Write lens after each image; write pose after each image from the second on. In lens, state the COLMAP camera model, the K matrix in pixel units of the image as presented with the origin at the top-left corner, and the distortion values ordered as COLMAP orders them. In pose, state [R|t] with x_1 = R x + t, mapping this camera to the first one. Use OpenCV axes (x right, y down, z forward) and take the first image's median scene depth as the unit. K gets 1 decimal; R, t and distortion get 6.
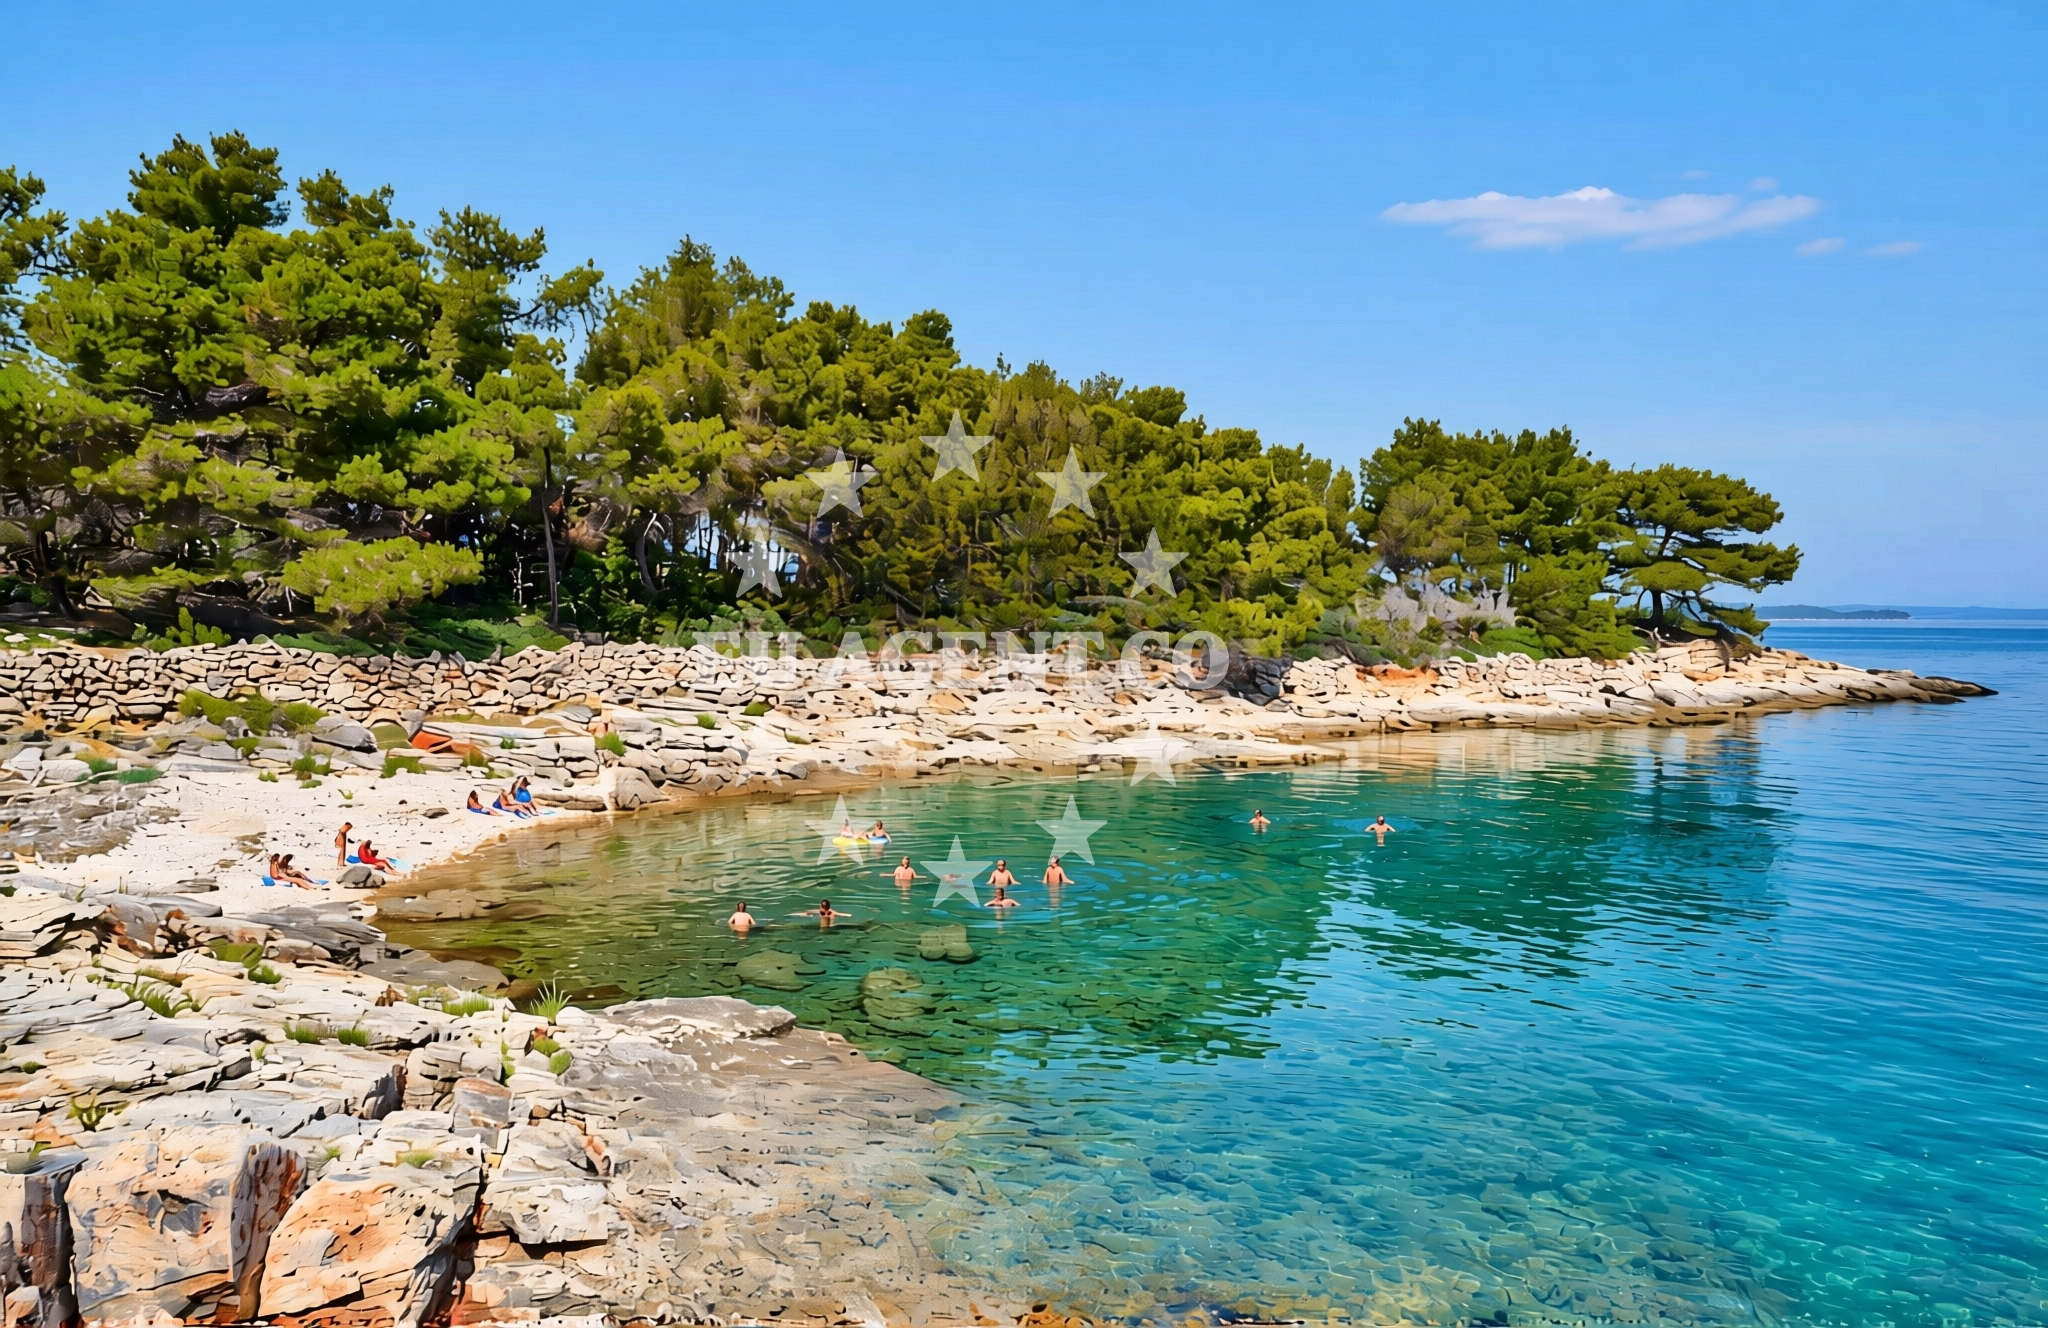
lens RADIAL K [[1427.3, 0, 976.3], [0, 1427.3, 645.7], [0, 0, 1]] dist [-0.007759, -0.003141]
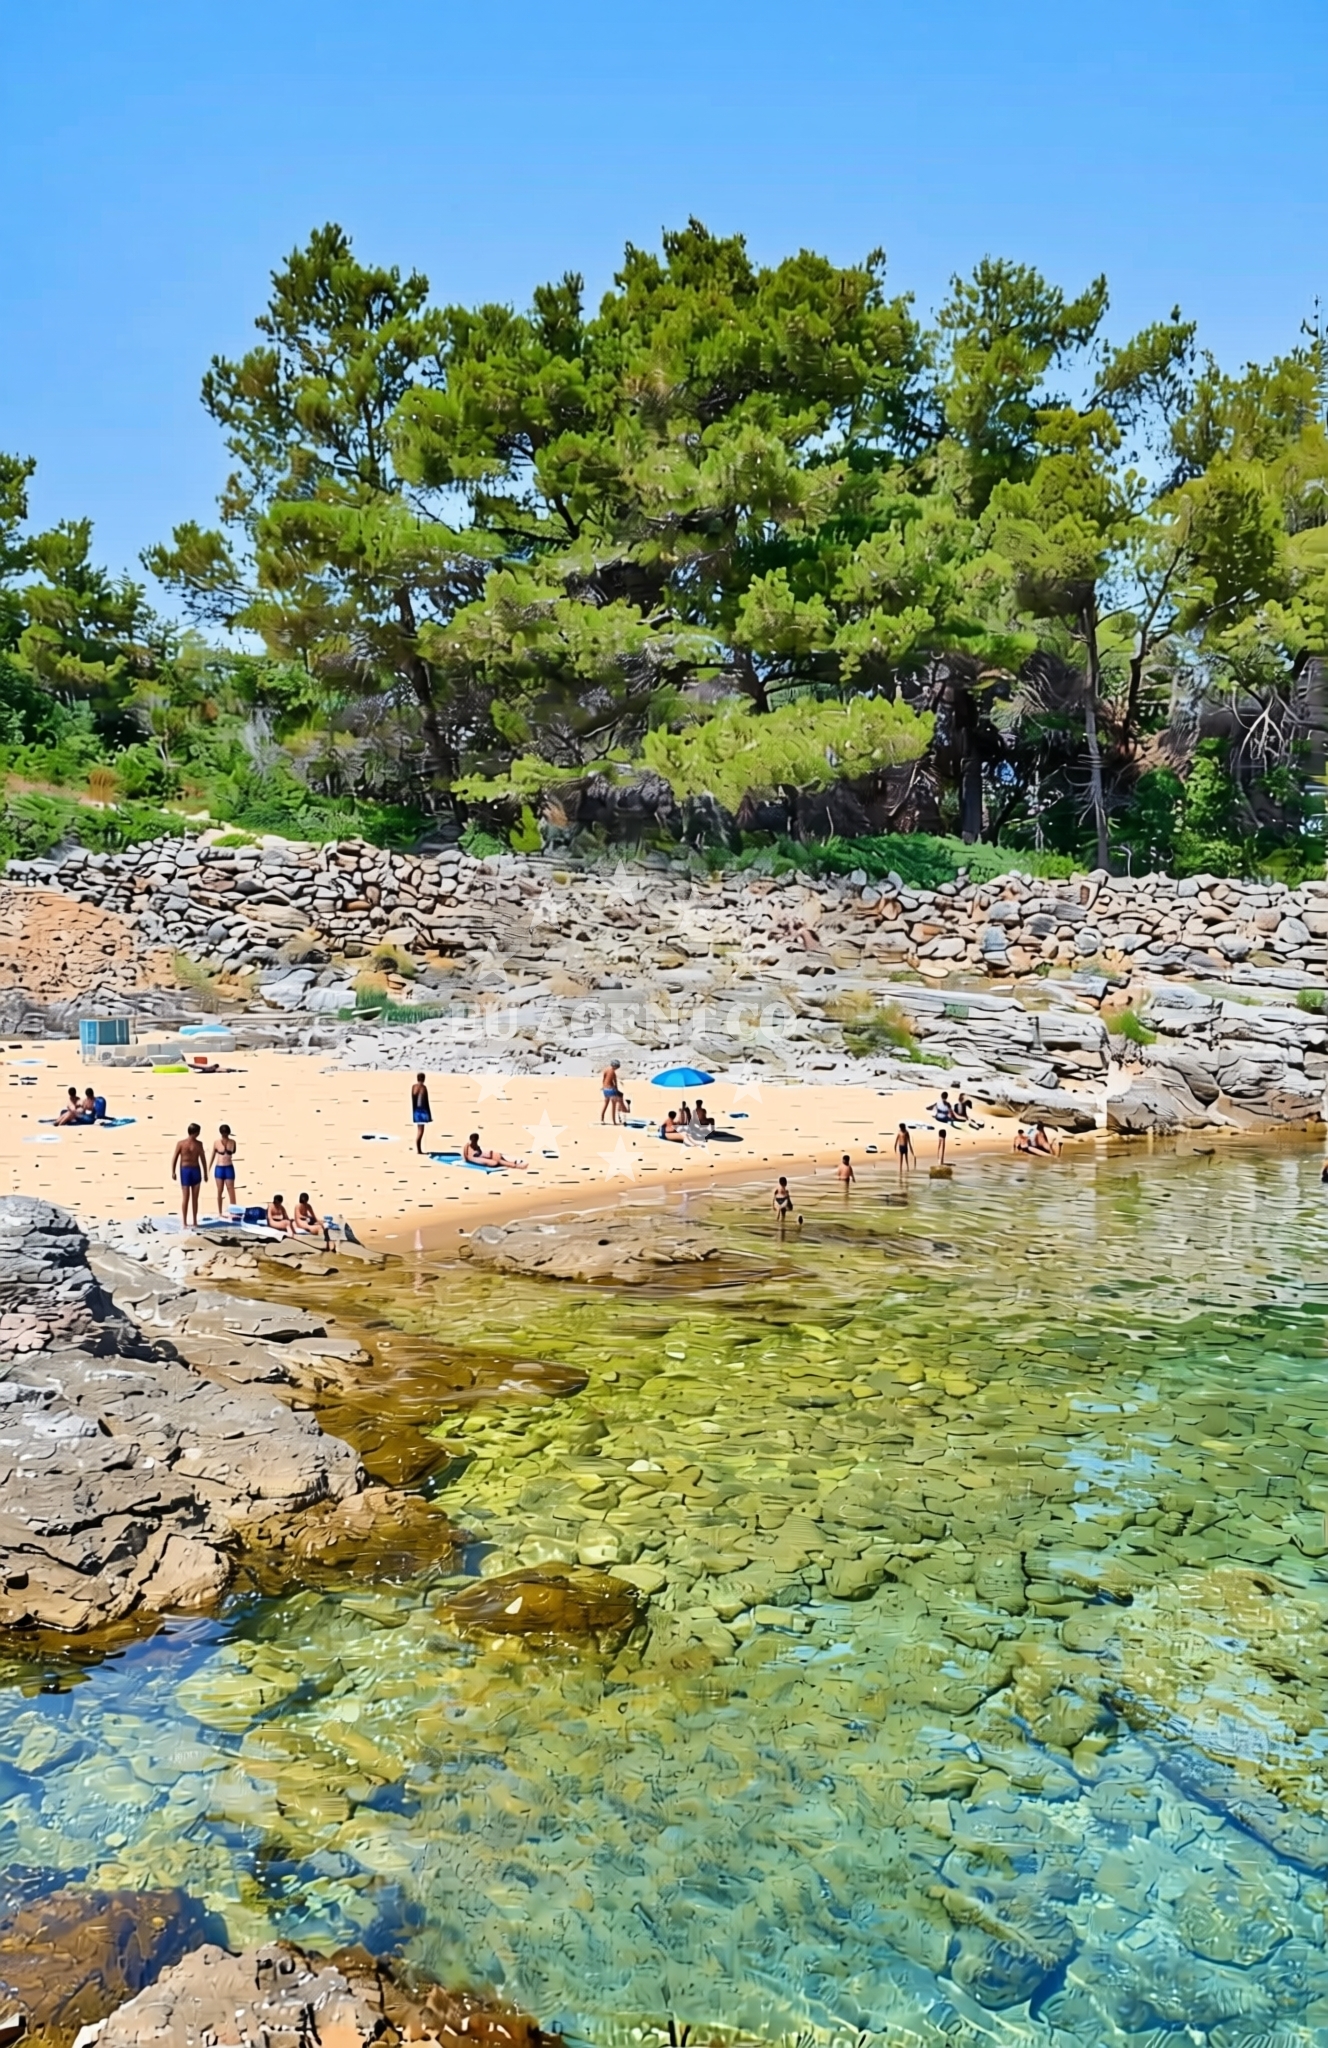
lens RADIAL K [[1394.8, 0, 667.9], [0, 1394.8, 1067.9], [0, 0, 1]] dist [-0.004543, 0.046052]
pose [[0.775943, 0.046738, -0.629069, -0.033459], [-0.030534, 0.998865, 0.036549, 0.059222], [0.630063, -0.009152, 0.776490, 0.362521]]
